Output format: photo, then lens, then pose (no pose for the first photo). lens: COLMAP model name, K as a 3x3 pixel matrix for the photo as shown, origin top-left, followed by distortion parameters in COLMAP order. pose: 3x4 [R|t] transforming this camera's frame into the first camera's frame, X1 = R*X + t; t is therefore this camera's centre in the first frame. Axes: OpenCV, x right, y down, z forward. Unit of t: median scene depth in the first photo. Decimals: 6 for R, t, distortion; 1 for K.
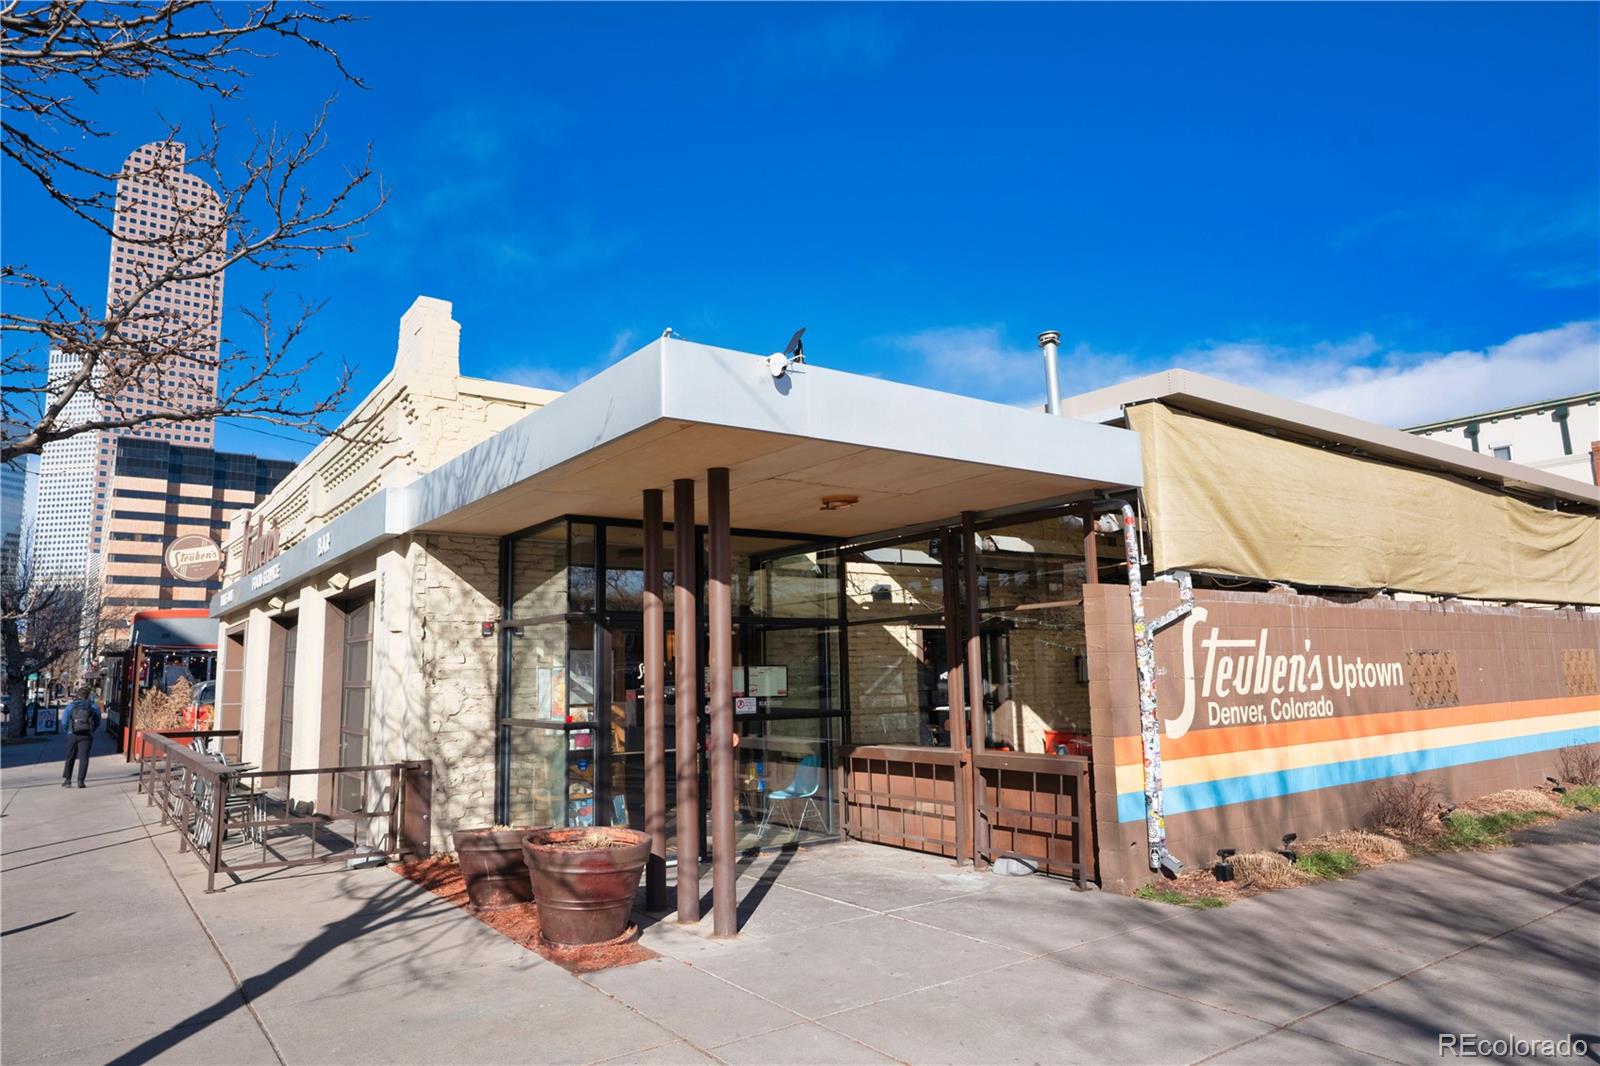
lens RADIAL K [[988.5, 0, 810.9], [0, 988.5, 536.8], [0, 0, 1]] dist [0.003714, 0.001196]
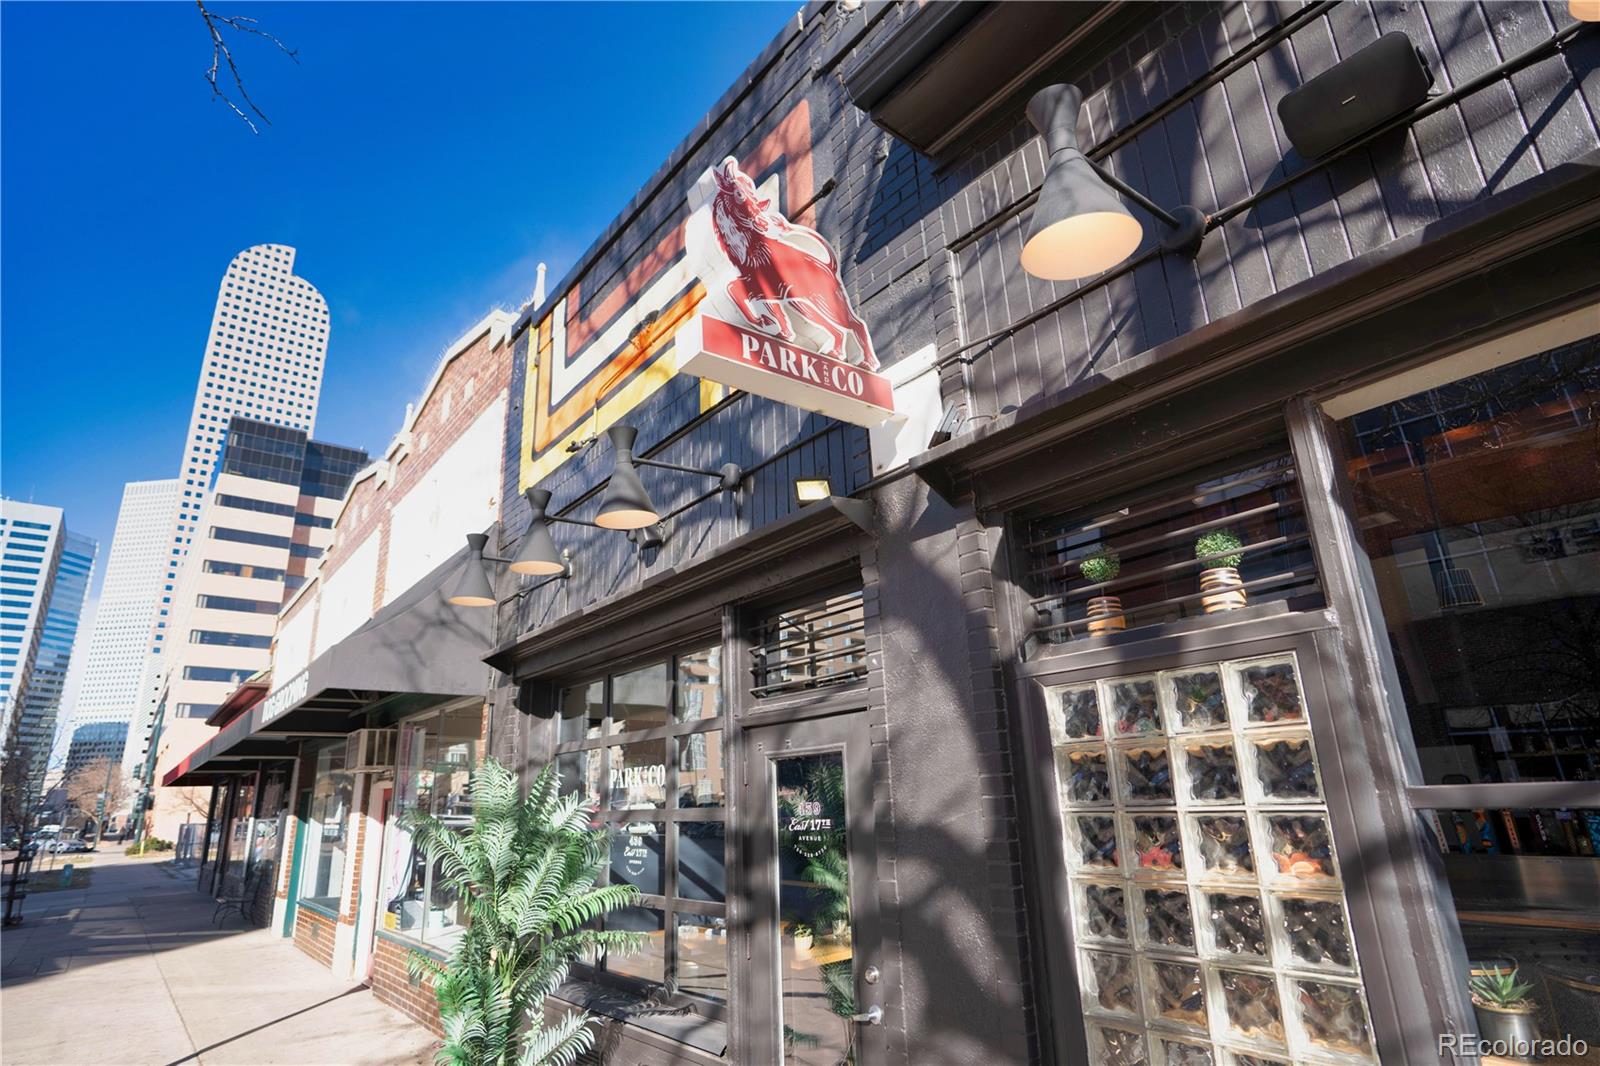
lens RADIAL K [[838.6, 0, 784.7], [0, 838.6, 529.0], [0, 0, 1]] dist [0.003096, 0.000574]
pose [[0.999800, 0.000706, 0.019995, -0.336557], [0.002787, 0.984716, -0.174147, 0.064275], [-0.019812, 0.174168, 0.984517, 0.448629]]
